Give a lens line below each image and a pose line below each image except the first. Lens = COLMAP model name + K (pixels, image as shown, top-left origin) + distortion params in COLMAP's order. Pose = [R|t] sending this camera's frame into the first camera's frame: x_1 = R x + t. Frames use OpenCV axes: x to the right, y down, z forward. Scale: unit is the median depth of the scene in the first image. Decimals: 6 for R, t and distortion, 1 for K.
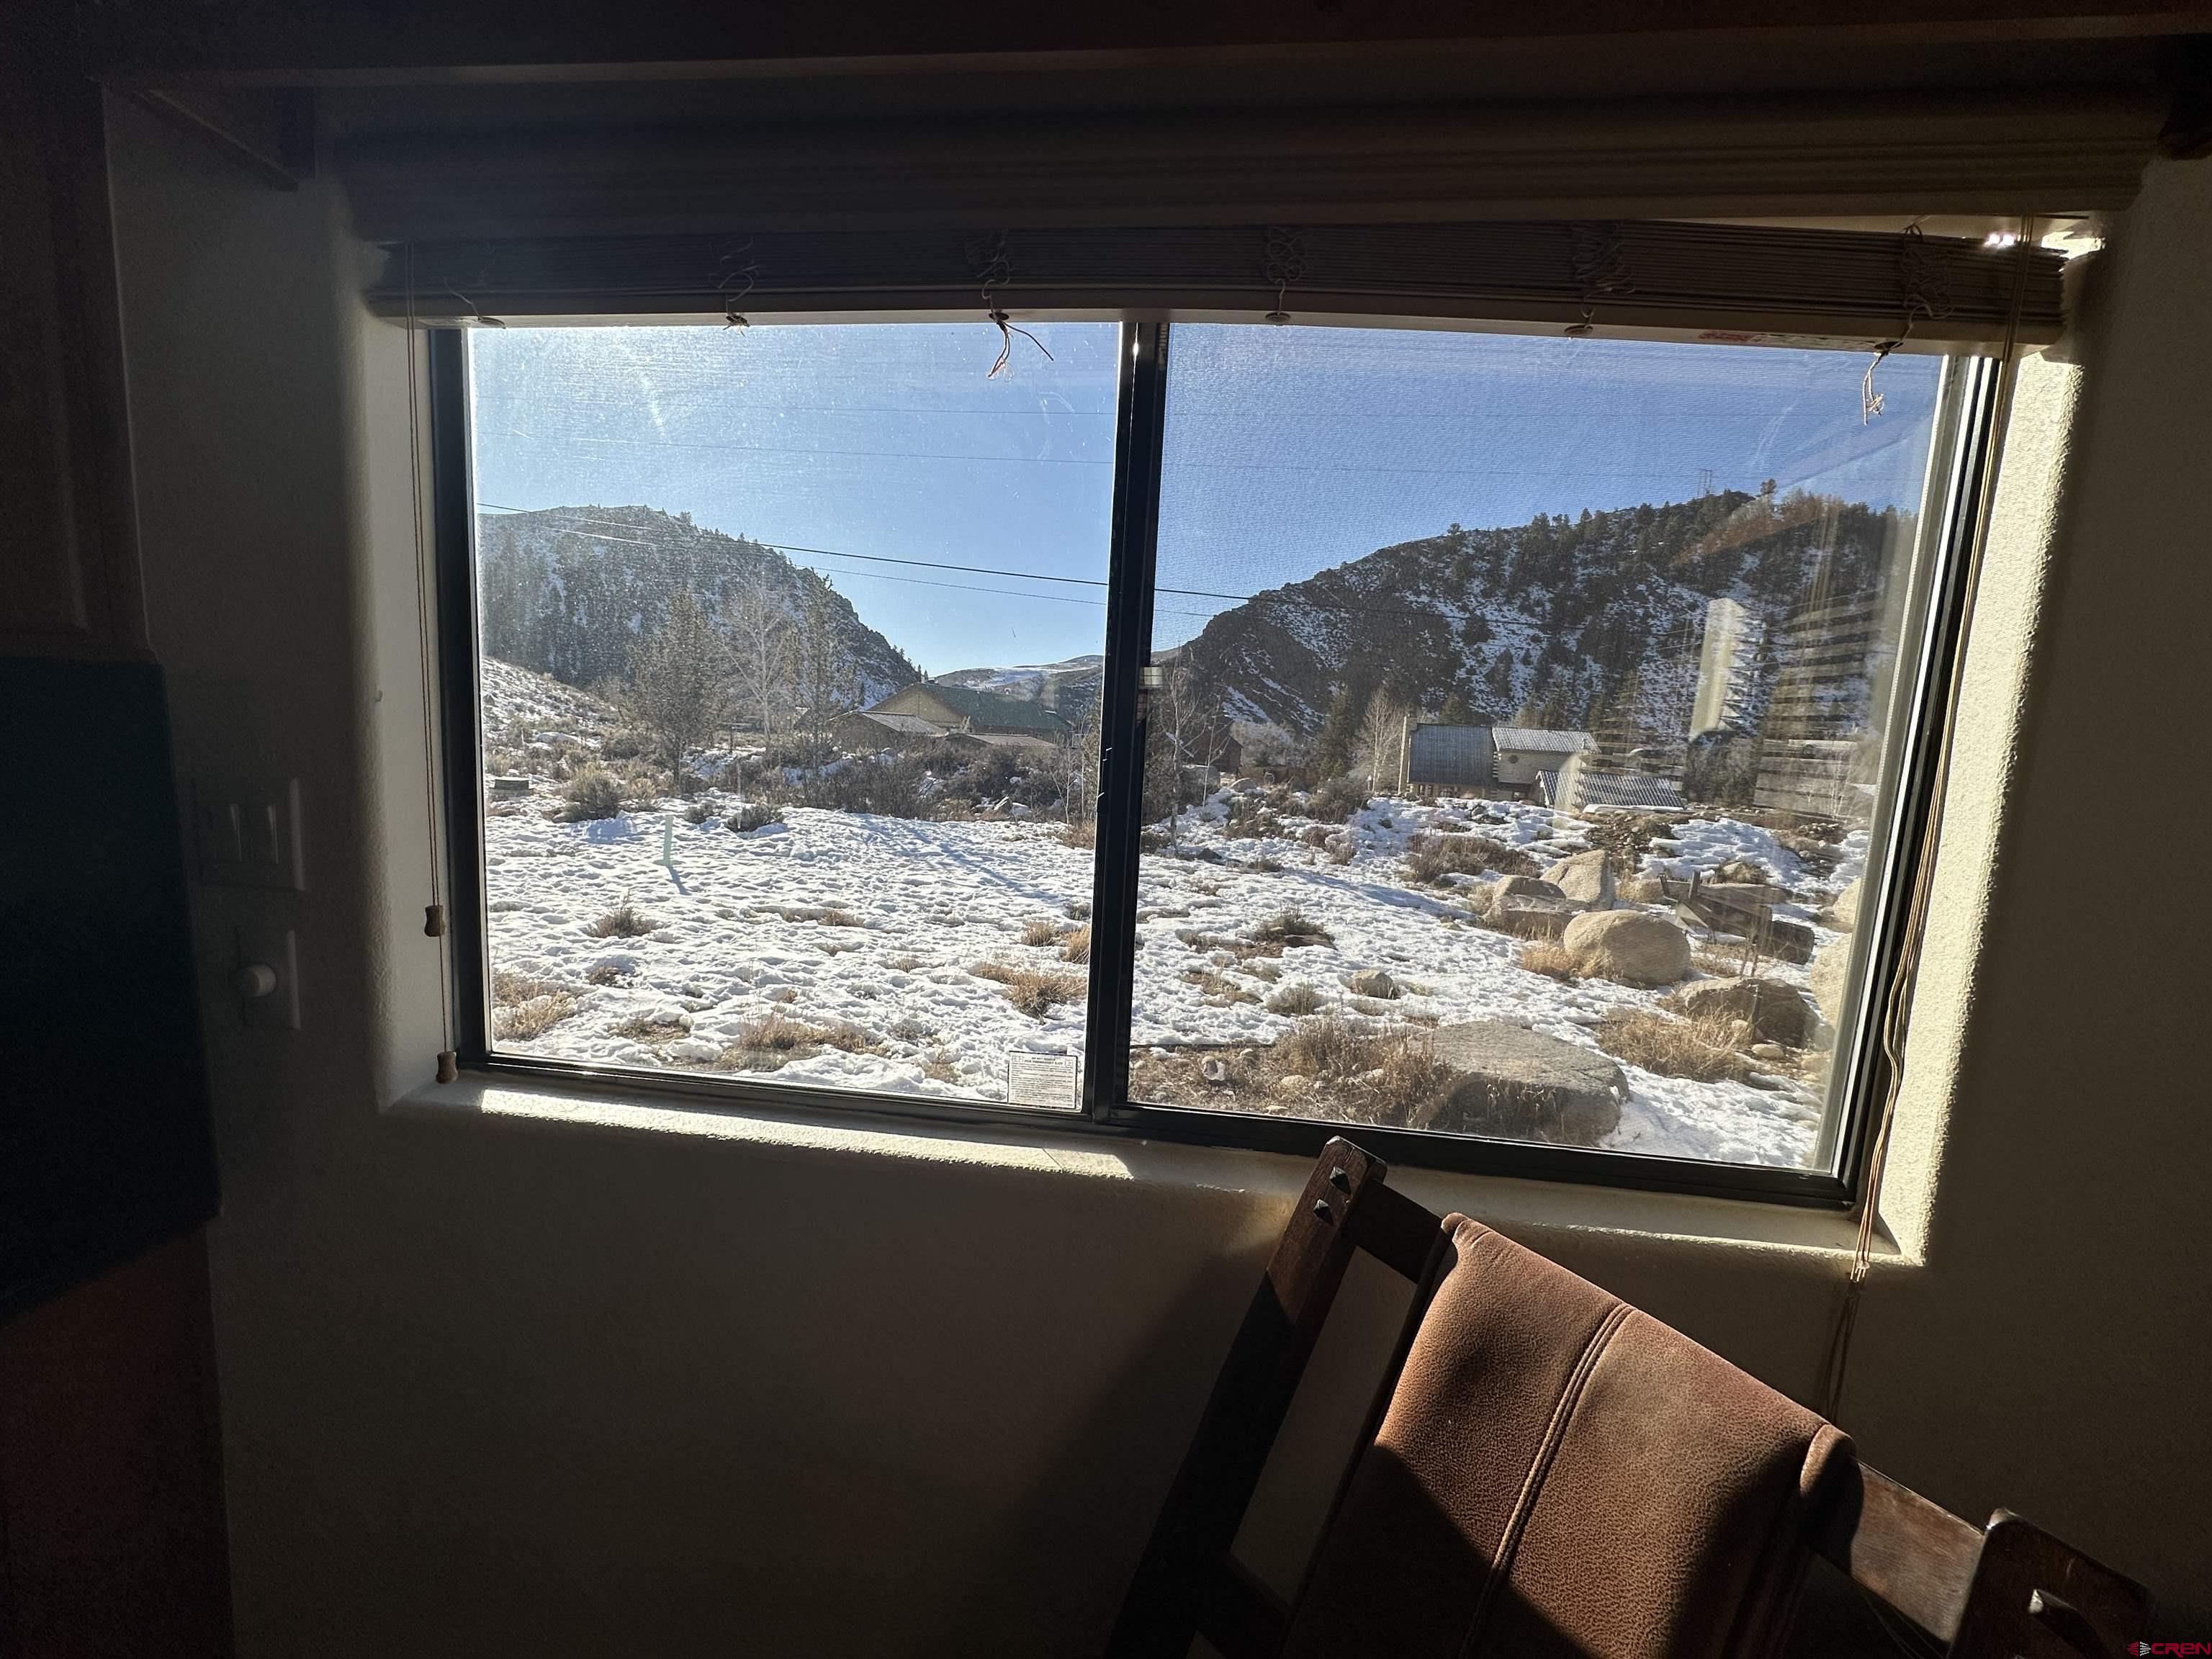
lens RADIAL K [[875.7, 0, 1106.0], [0, 875.7, 829.5], [0, 0, 1]] dist [0.000378, 0.000036]
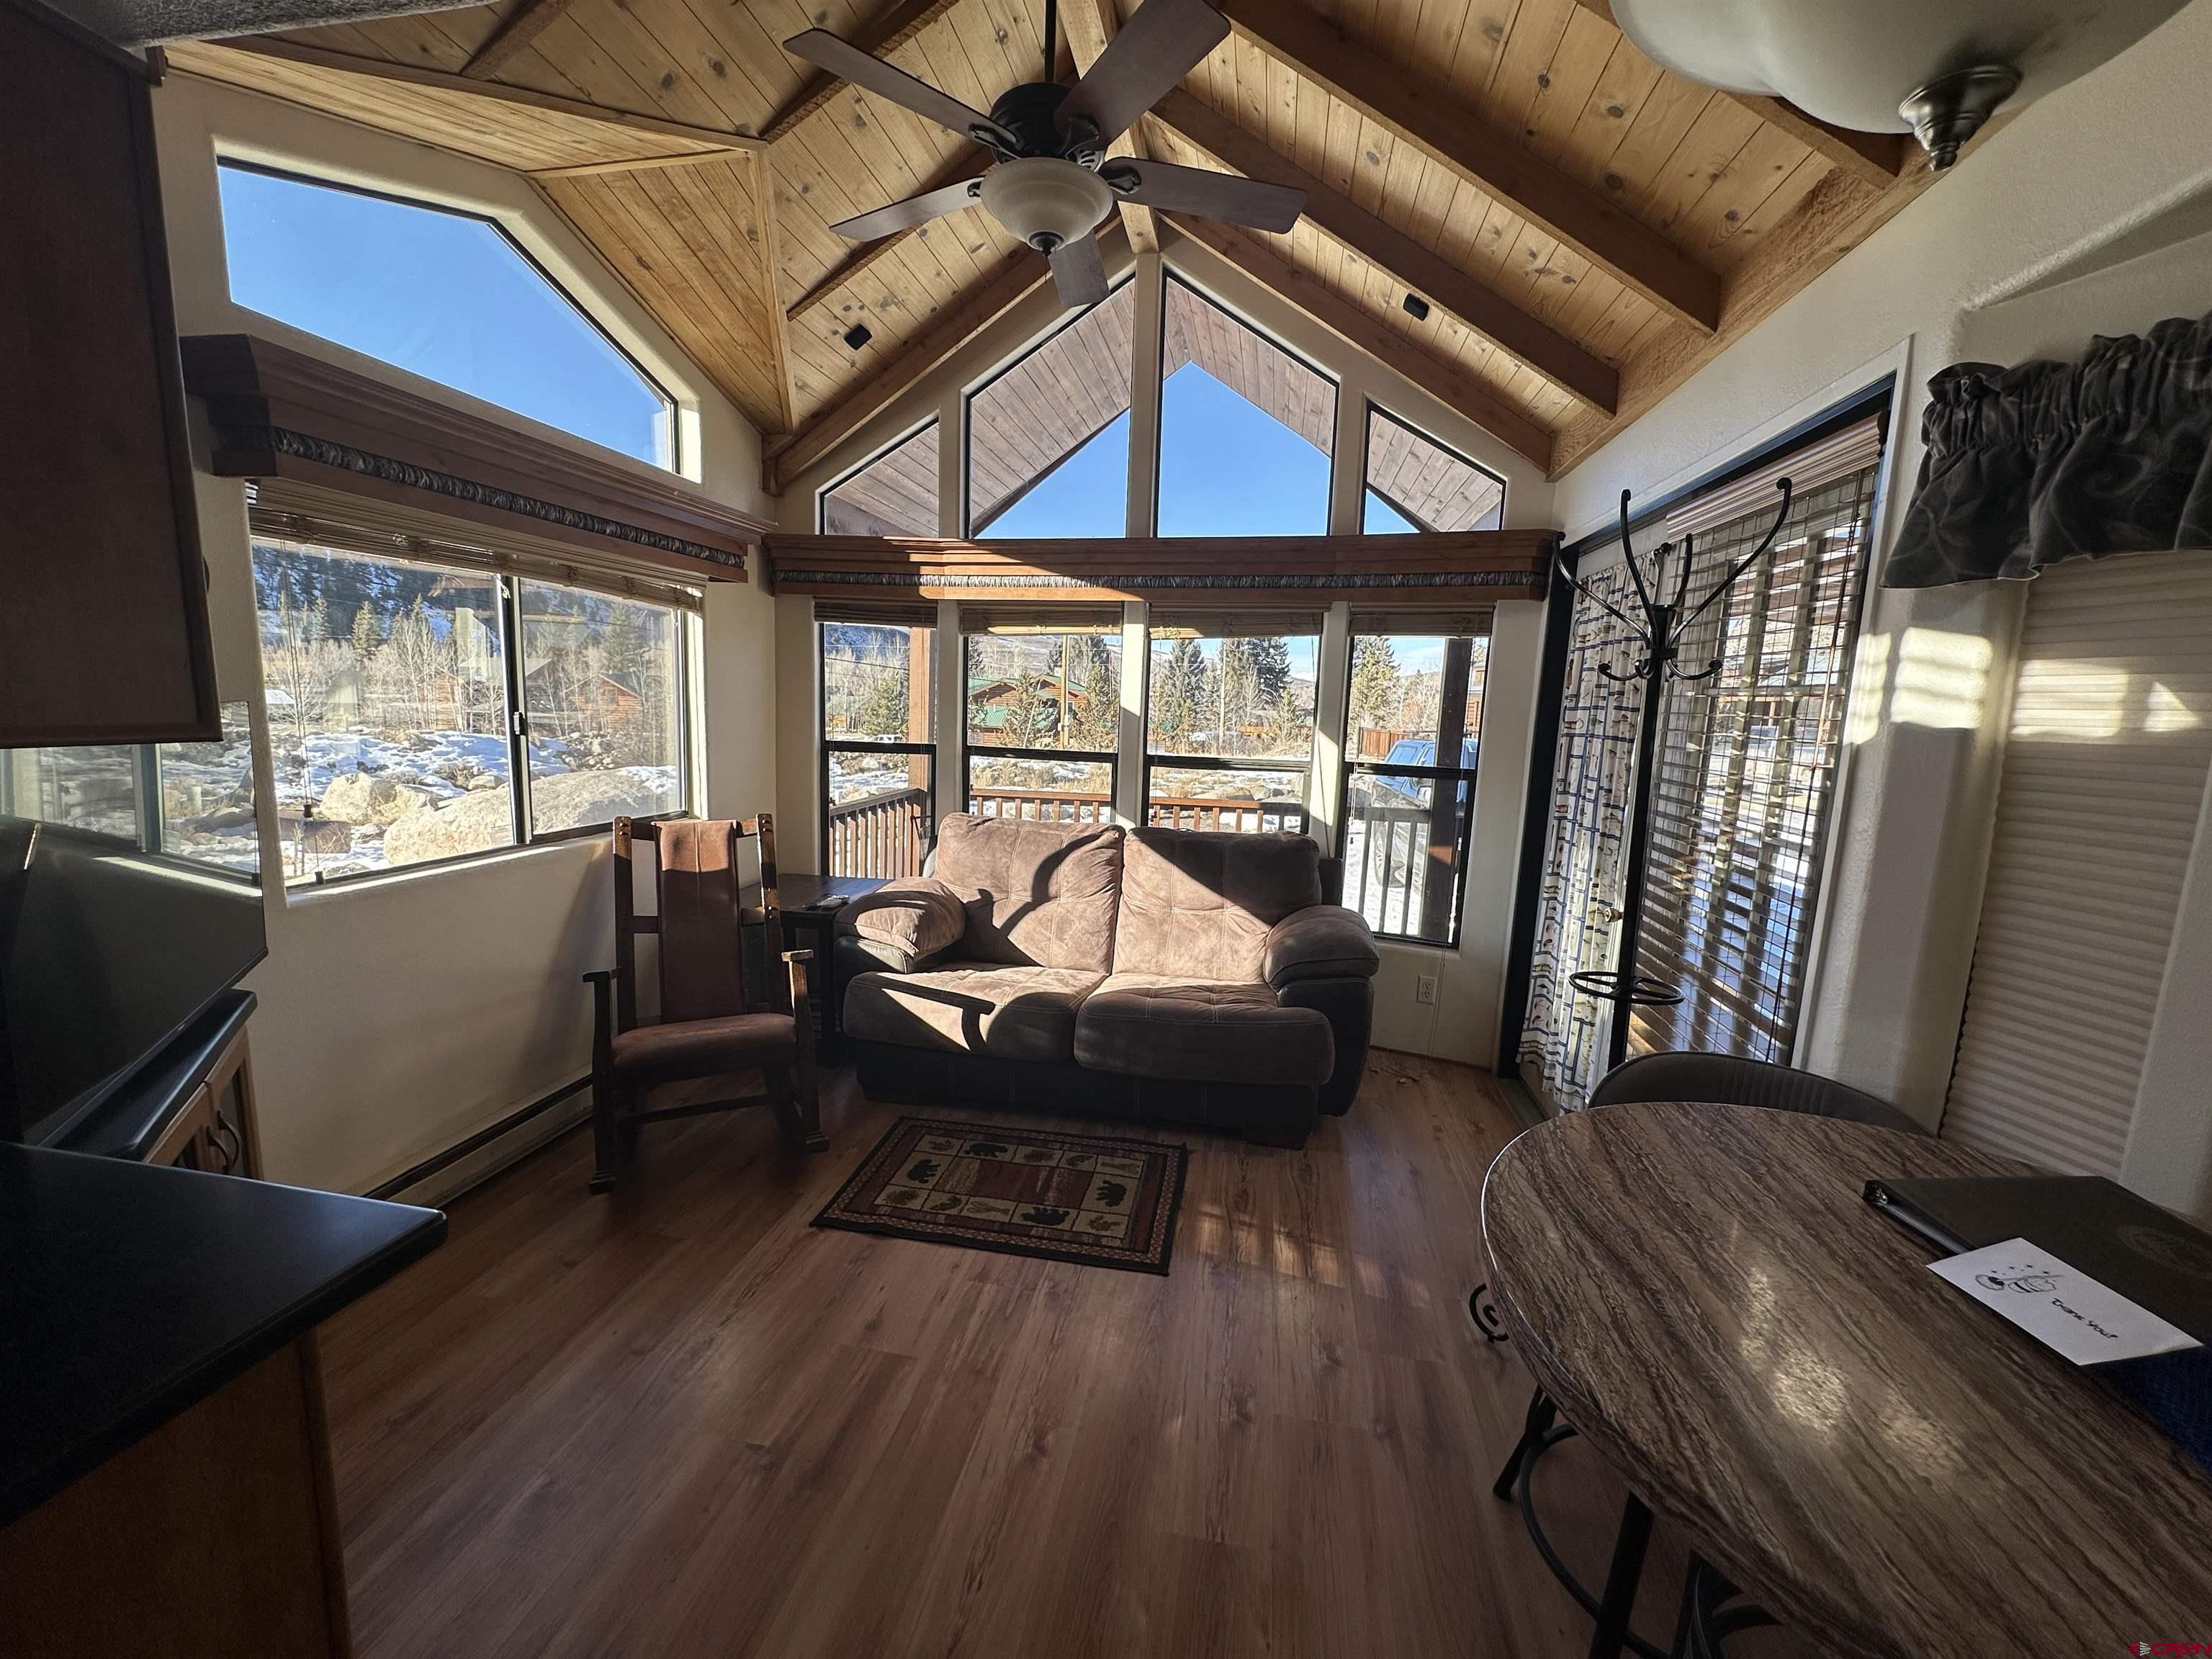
lens RADIAL K [[875.7, 0, 1106.0], [0, 875.7, 829.5], [0, 0, 1]] dist [0.000378, 0.000036]
pose [[0.068631, -0.202688, 0.976835, -3.202731], [0.094129, 0.976092, 0.195920, -0.119247], [-0.993192, 0.078502, 0.086069, -1.336073]]
